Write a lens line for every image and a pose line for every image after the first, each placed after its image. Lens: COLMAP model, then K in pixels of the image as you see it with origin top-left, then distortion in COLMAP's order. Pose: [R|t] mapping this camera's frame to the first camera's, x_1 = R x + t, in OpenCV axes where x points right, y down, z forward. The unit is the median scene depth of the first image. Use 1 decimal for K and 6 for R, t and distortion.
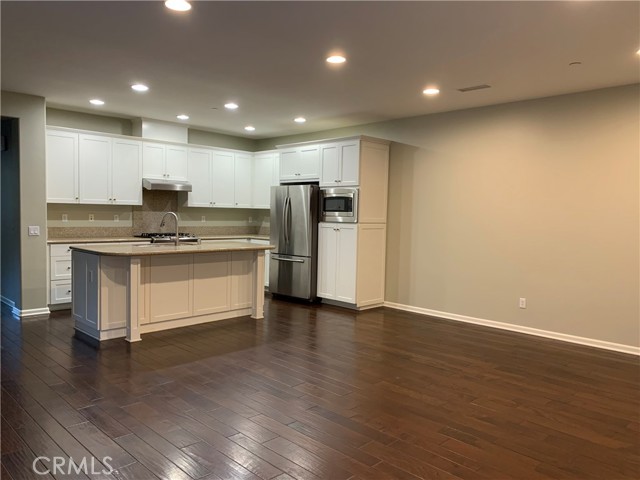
lens RADIAL K [[480.2, 0, 316.5], [0, 480.2, 240.9], [0, 0, 1]] dist [0.058715, -0.052332]
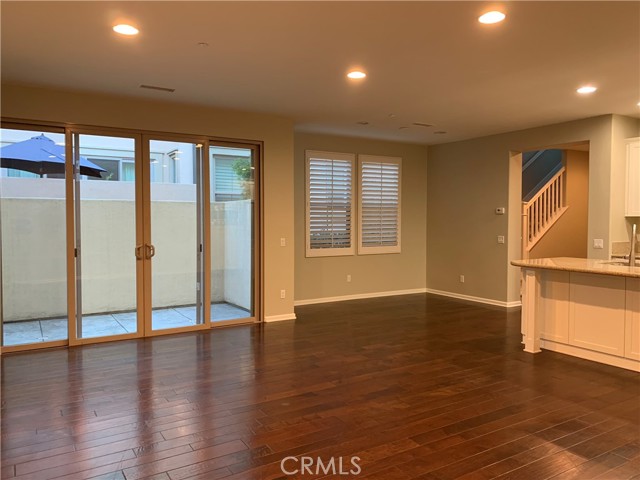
lens RADIAL K [[484.3, 0, 320.0], [0, 484.3, 240.0], [0, 0, 1]] dist [0.028929, -0.006620]
pose [[-0.235674, 0.020522, -0.971616, 0.567638], [-0.061020, 0.997492, 0.035869, -0.028447], [0.969915, 0.067741, -0.233830, 0.636538]]
